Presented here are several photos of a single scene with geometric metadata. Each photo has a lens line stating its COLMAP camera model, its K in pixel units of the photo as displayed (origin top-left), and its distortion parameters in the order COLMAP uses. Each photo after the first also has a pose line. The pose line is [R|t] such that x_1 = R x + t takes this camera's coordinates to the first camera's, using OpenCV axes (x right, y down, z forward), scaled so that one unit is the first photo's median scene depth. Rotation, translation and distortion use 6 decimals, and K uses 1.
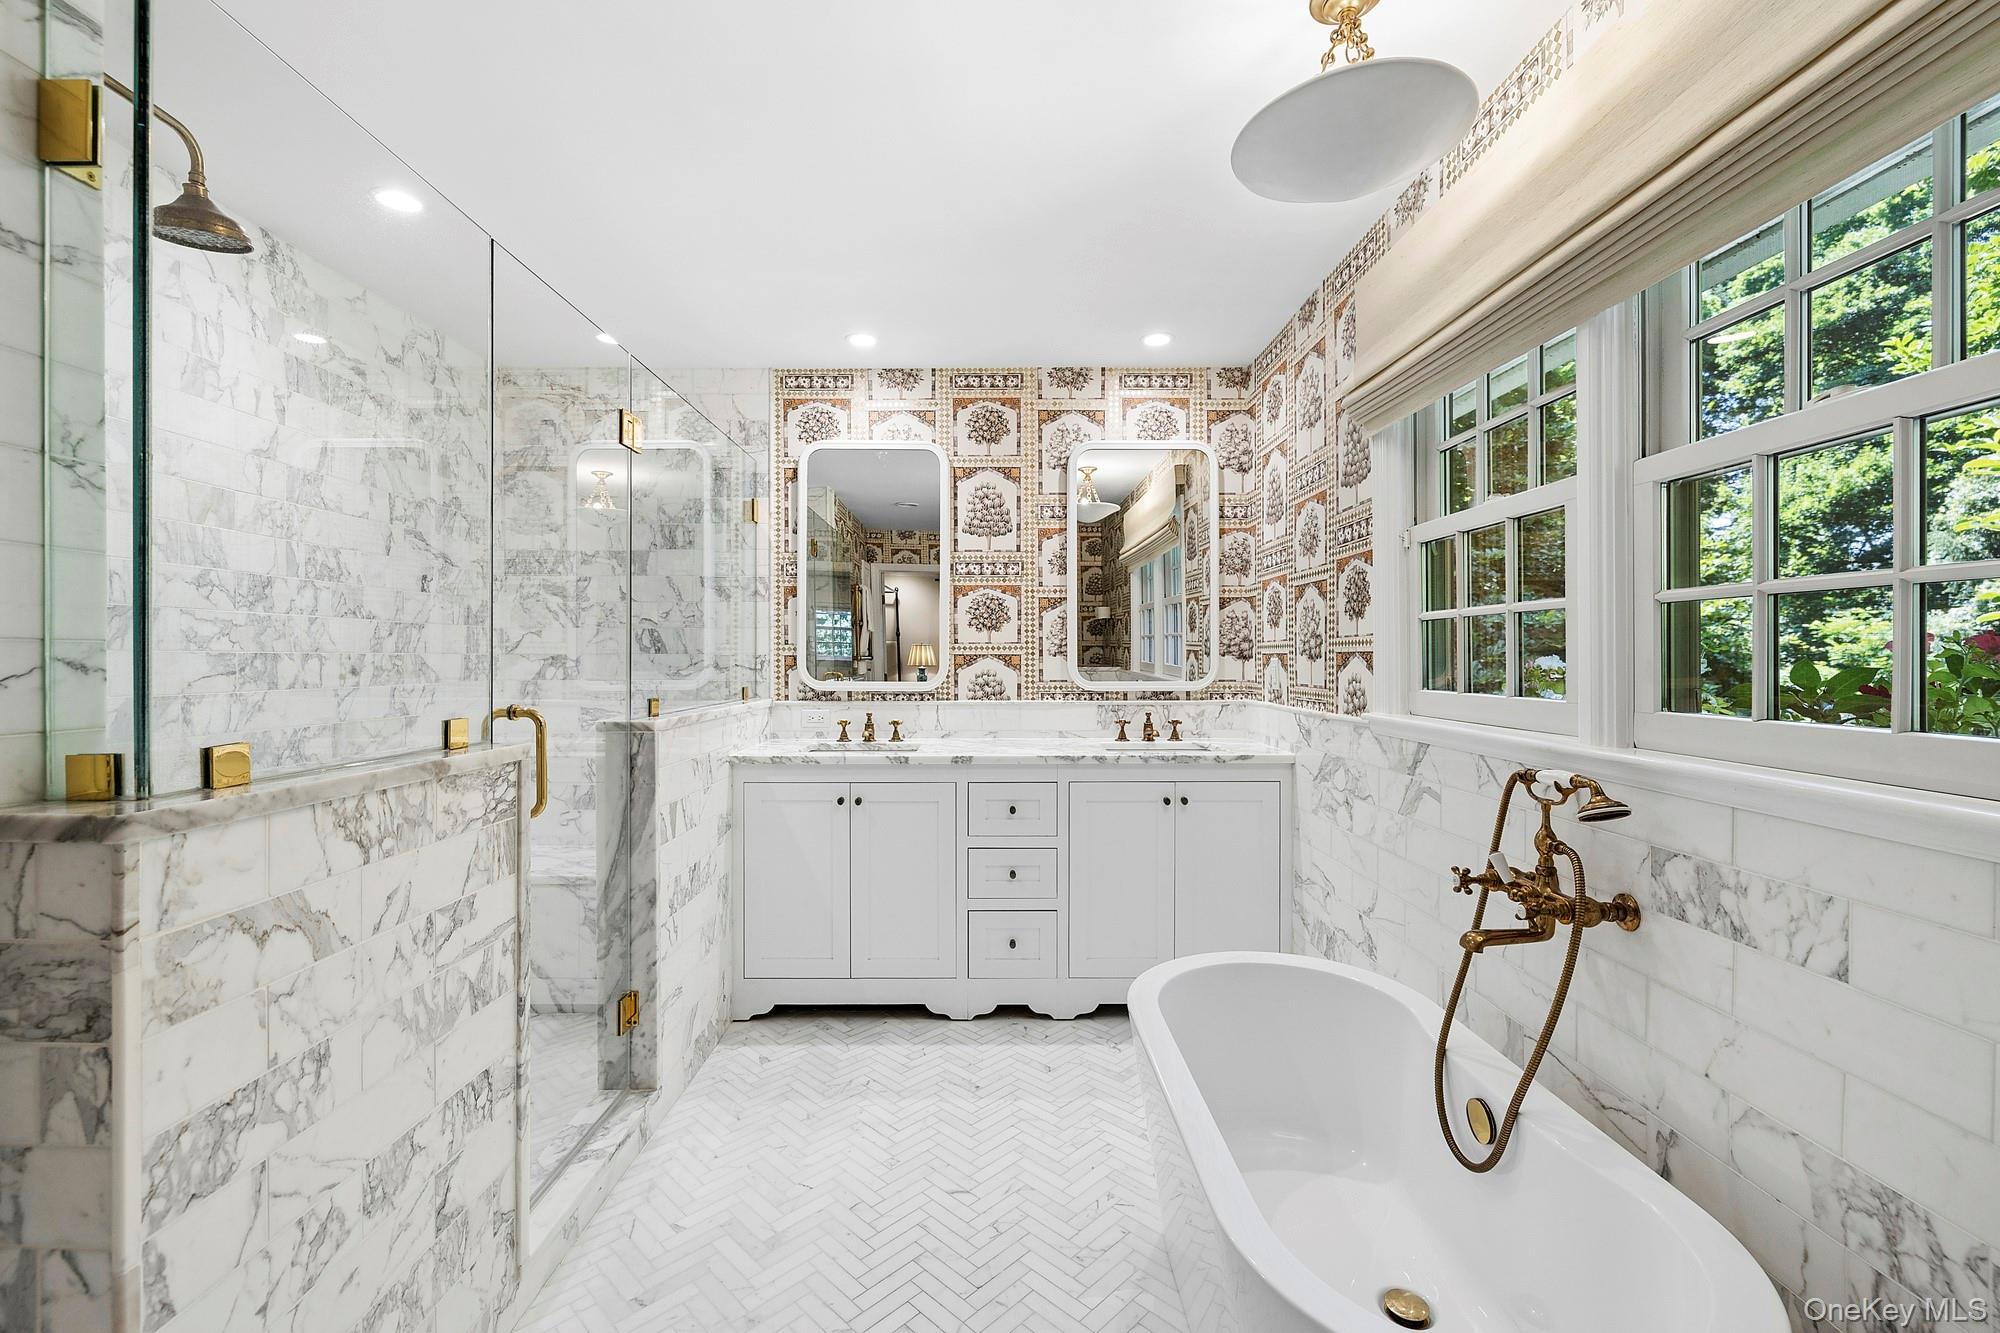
lens RADIAL K [[843.9, 0, 1000.0], [0, 843.9, 666.5], [0, 0, 1]] dist [-0.002532, -0.000479]
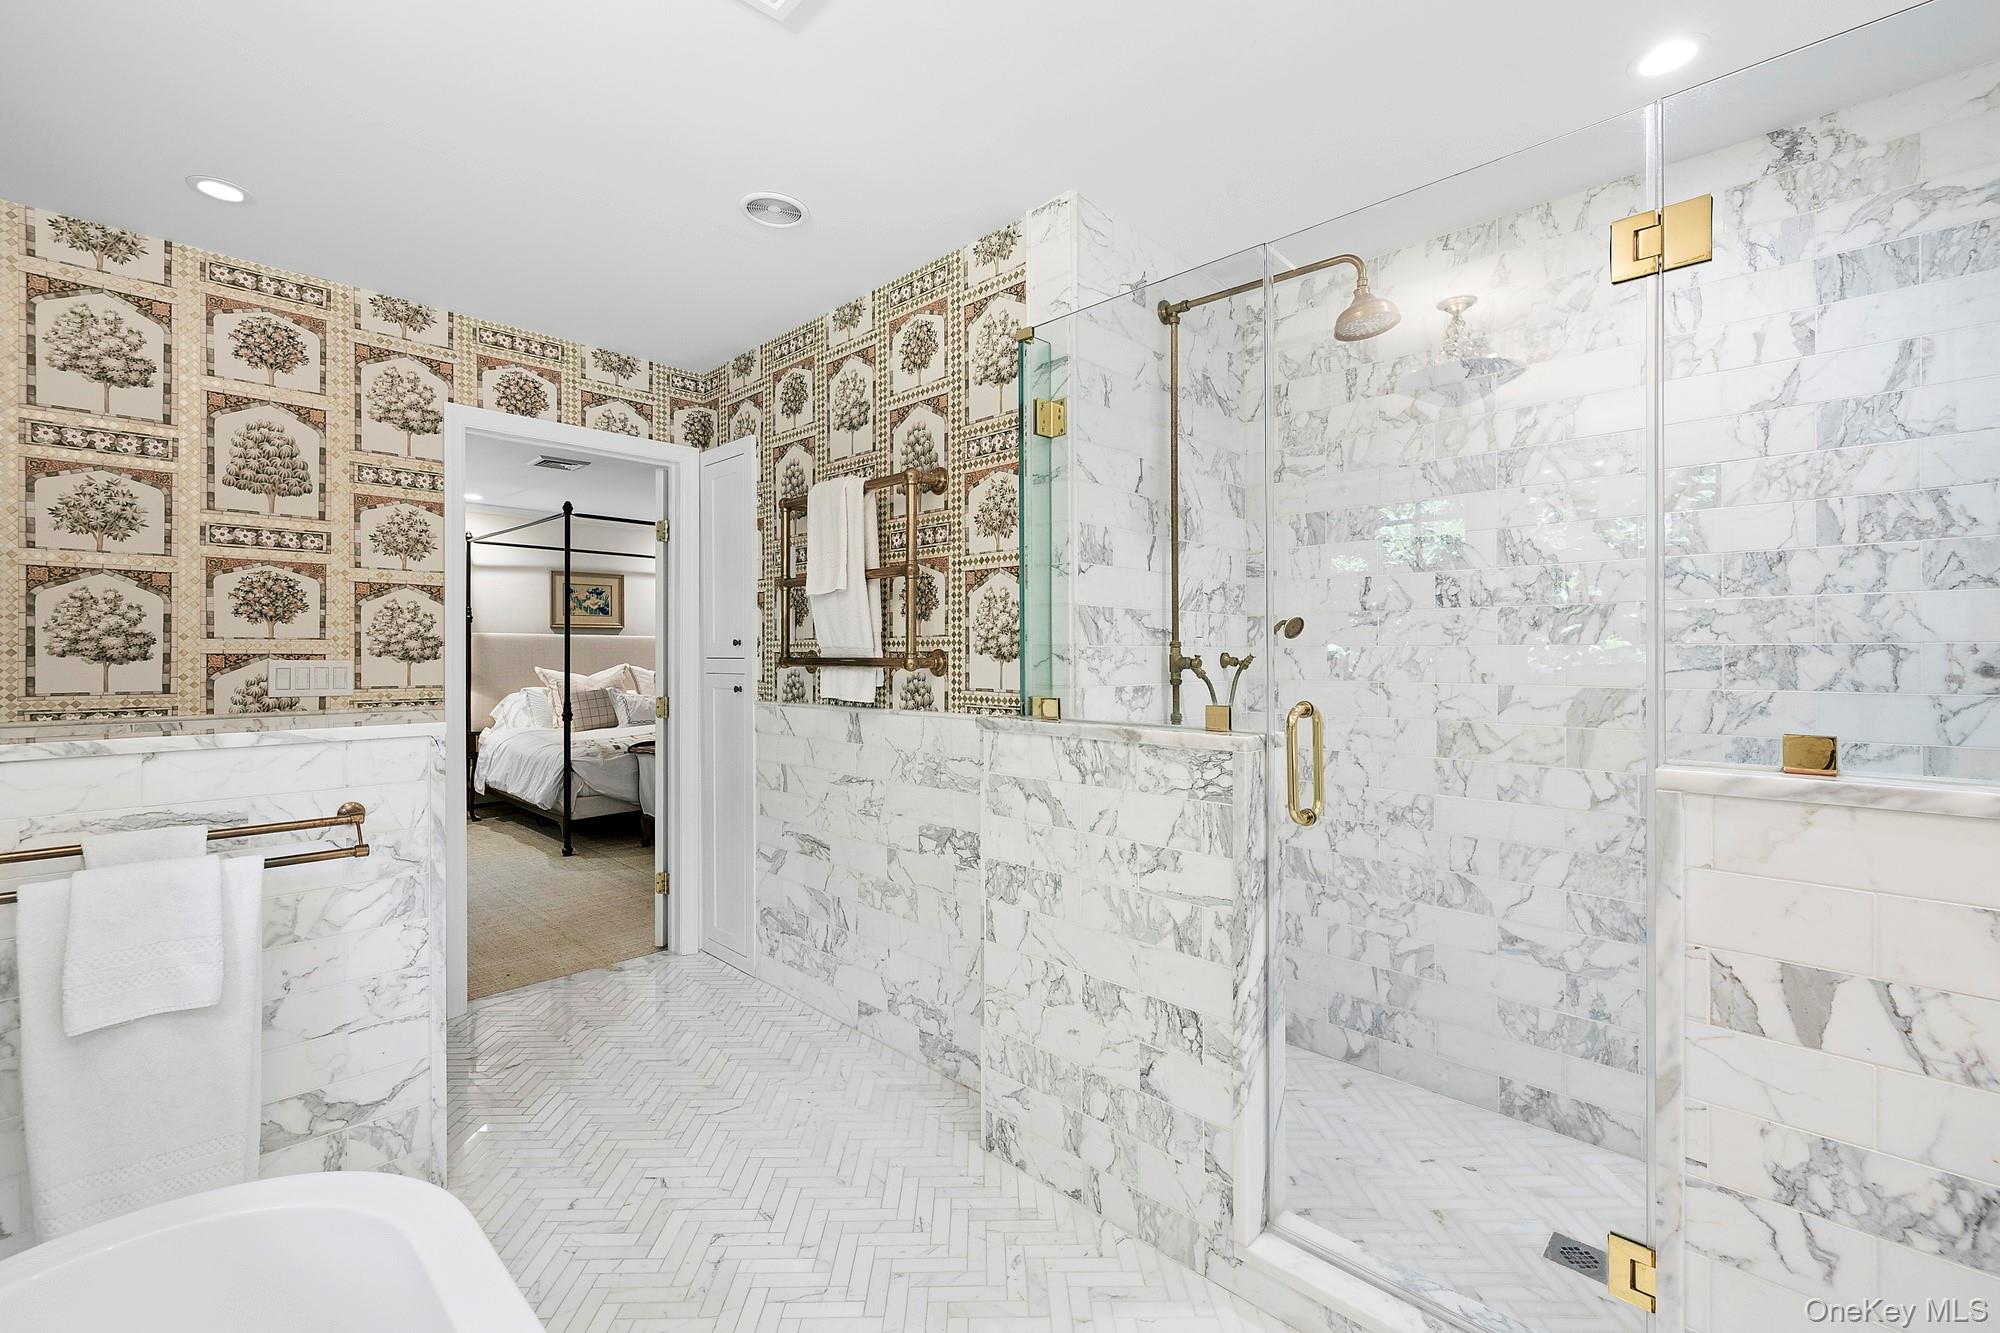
lens RADIAL K [[843.9, 0, 1000.0], [0, 843.9, 666.5], [0, 0, 1]] dist [-0.002532, -0.000479]
pose [[-0.703885, 0.012590, -0.710203, 0.381715], [-0.003822, 0.999761, 0.021511, -0.014864], [0.710304, 0.017856, -0.703669, 1.594732]]
